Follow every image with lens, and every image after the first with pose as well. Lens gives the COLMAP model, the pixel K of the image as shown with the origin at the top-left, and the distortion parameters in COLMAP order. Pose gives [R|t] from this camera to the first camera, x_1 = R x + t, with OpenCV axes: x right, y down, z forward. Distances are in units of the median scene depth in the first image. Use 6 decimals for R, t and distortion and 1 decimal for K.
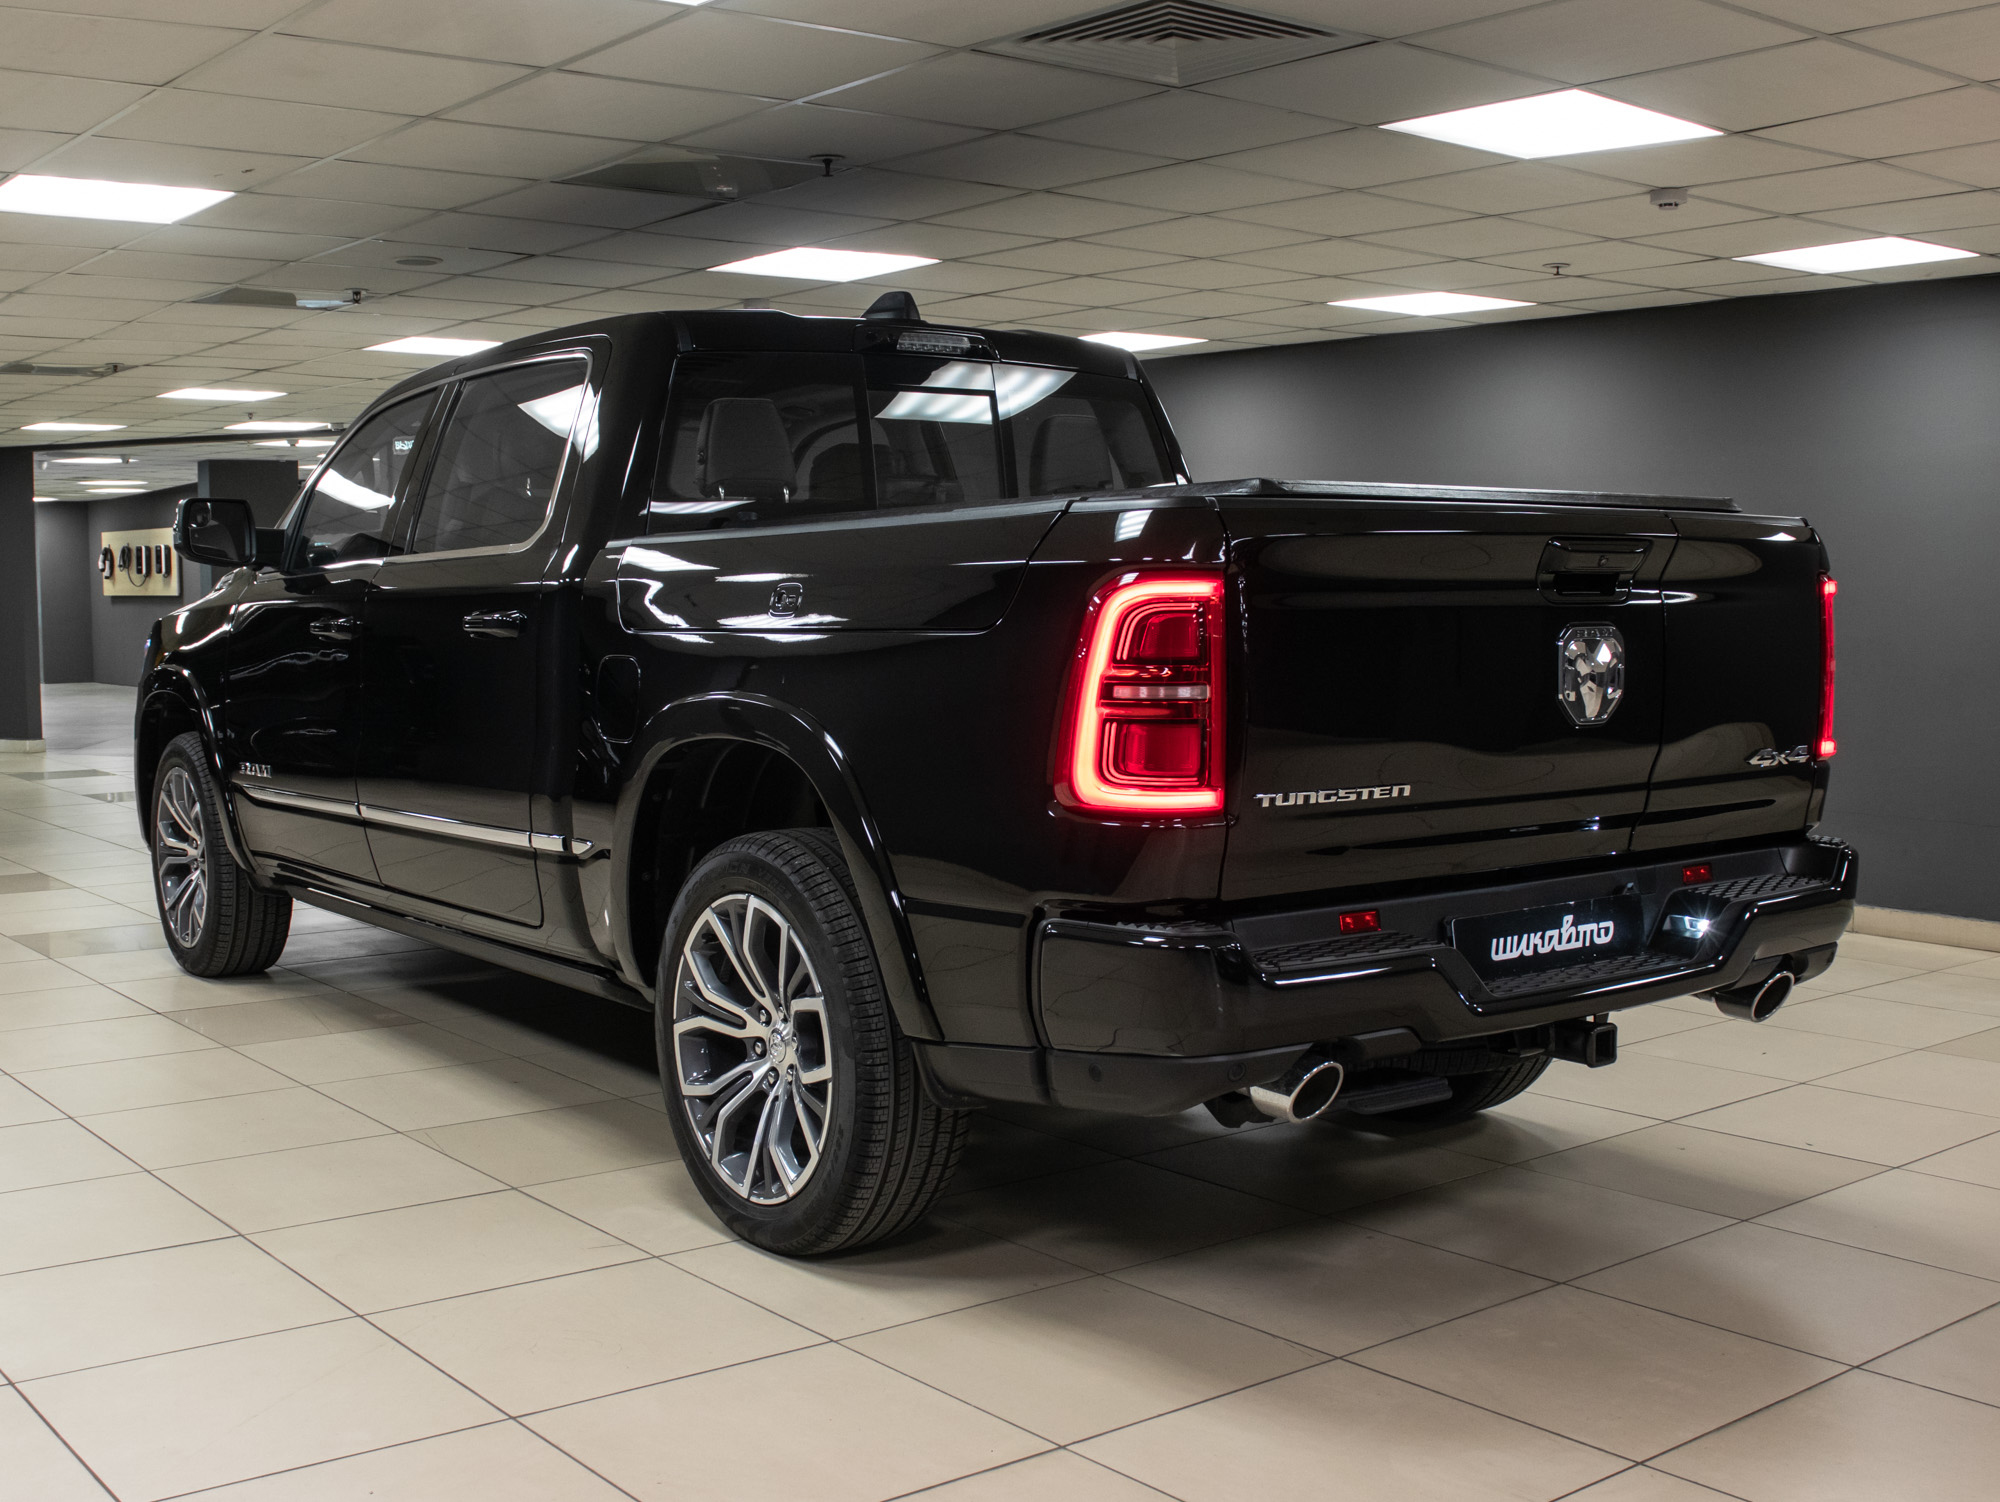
lens RADIAL K [[2250.9, 0, 1000.0], [0, 2250.9, 751.0], [0, 0, 1]] dist [-0.204697, -0.001044]
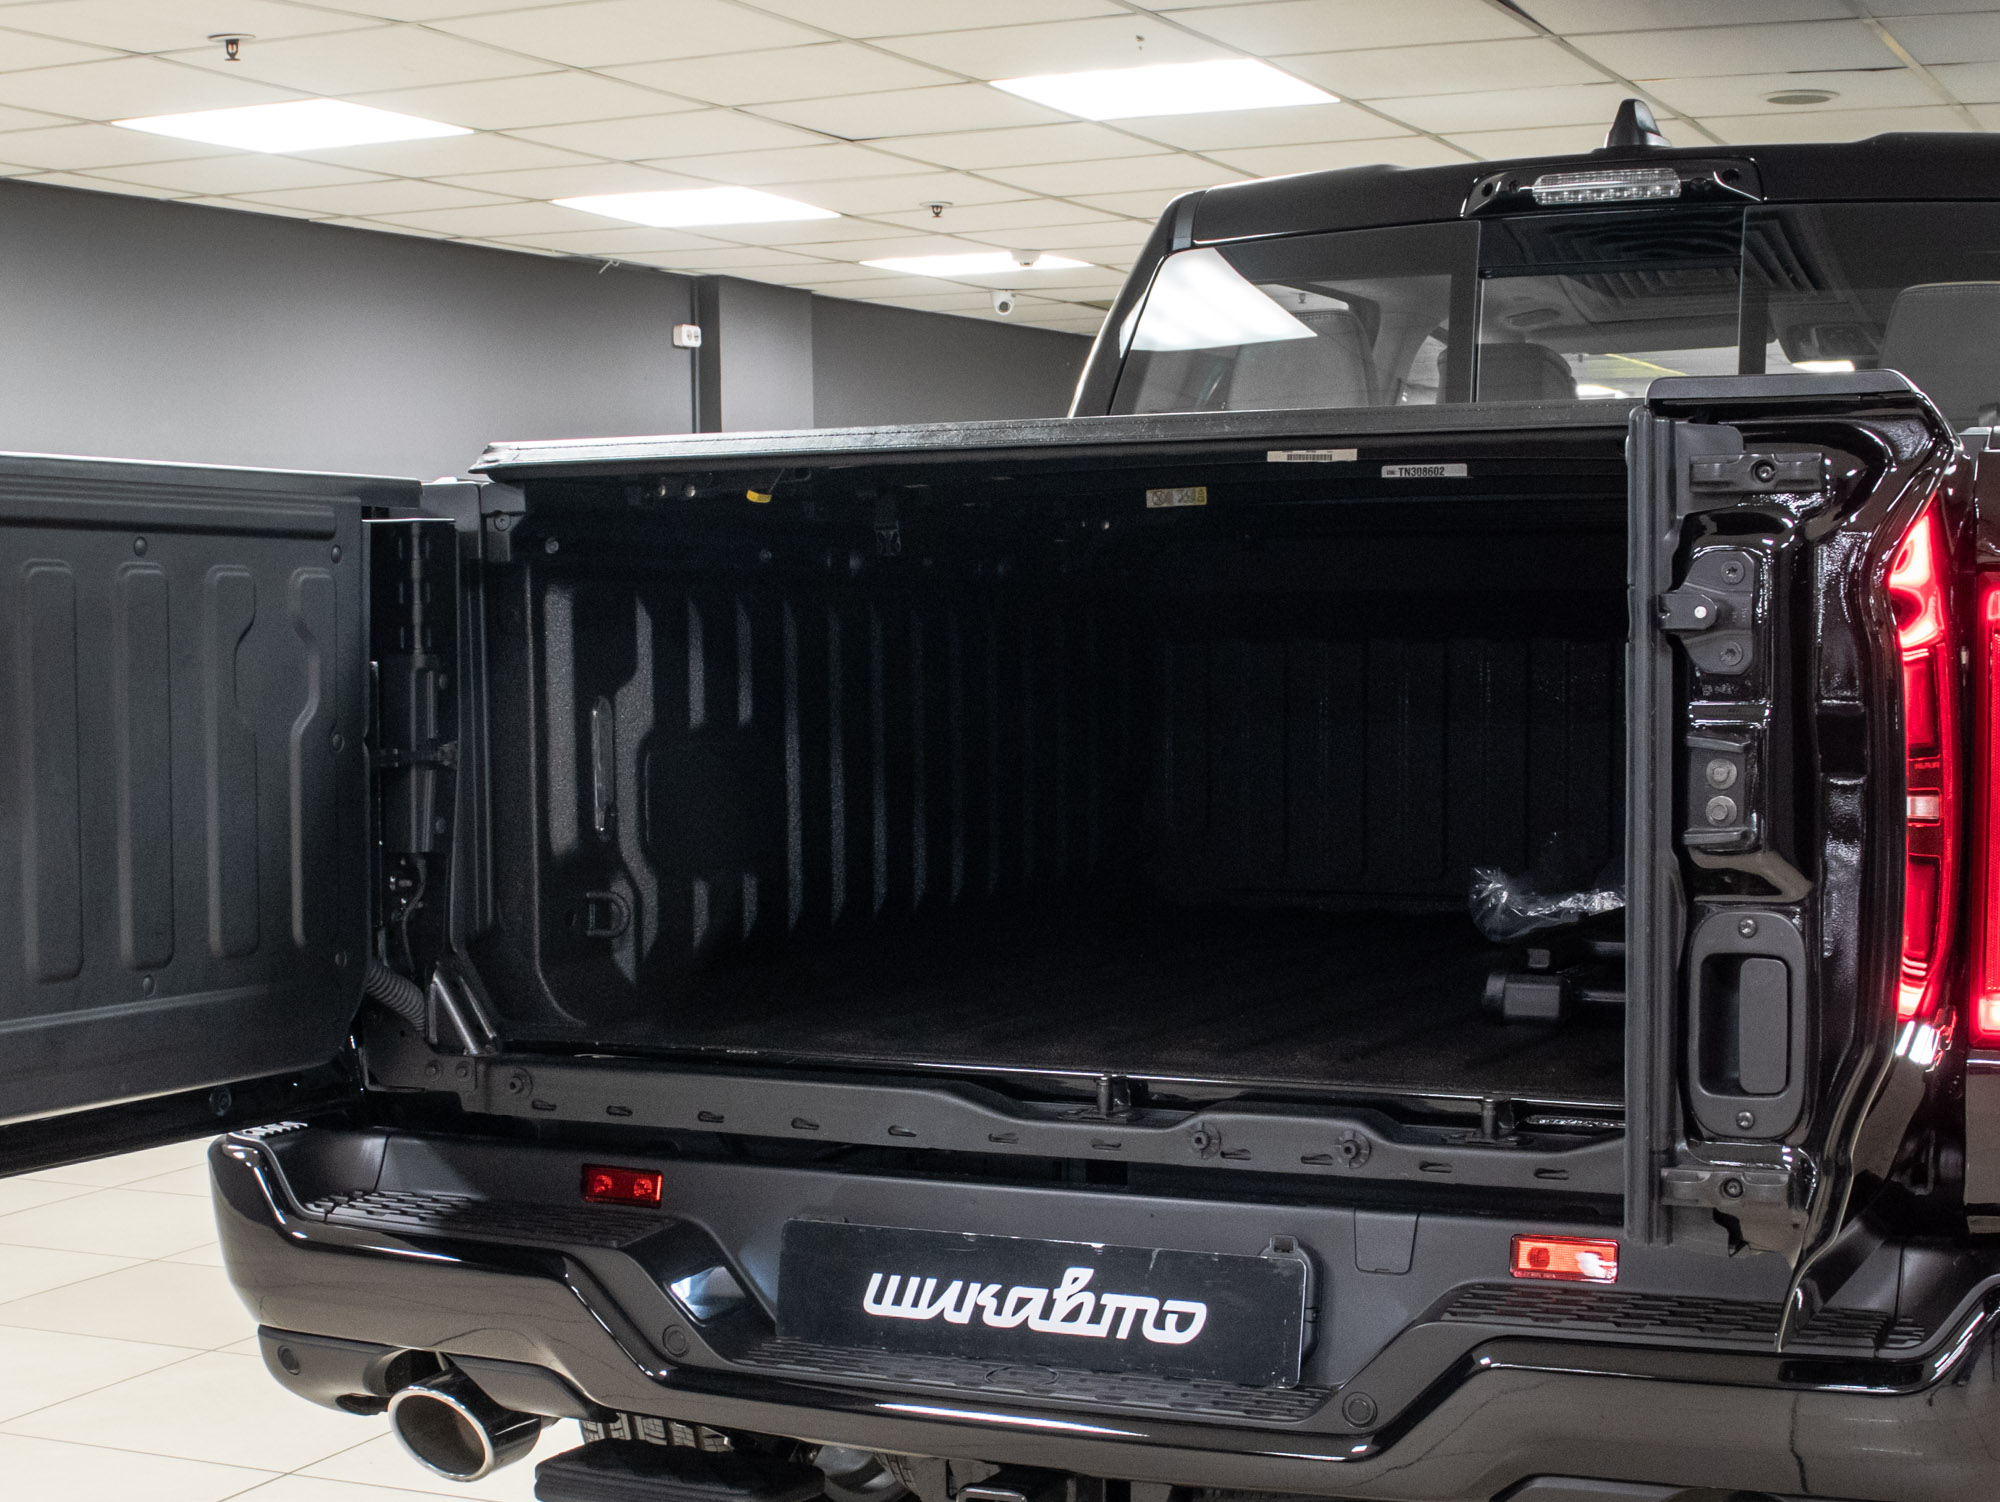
lens RADIAL K [[3388.6, 0, 852.8], [0, 3388.6, 745.4], [0, 0, 1]] dist [-0.135661, 0.113097]
pose [[0.423190, 0.033307, -0.905429, 0.931084], [-0.055898, 0.998380, 0.010600, -0.049018], [0.904315, 0.046126, 0.424366, 0.634882]]
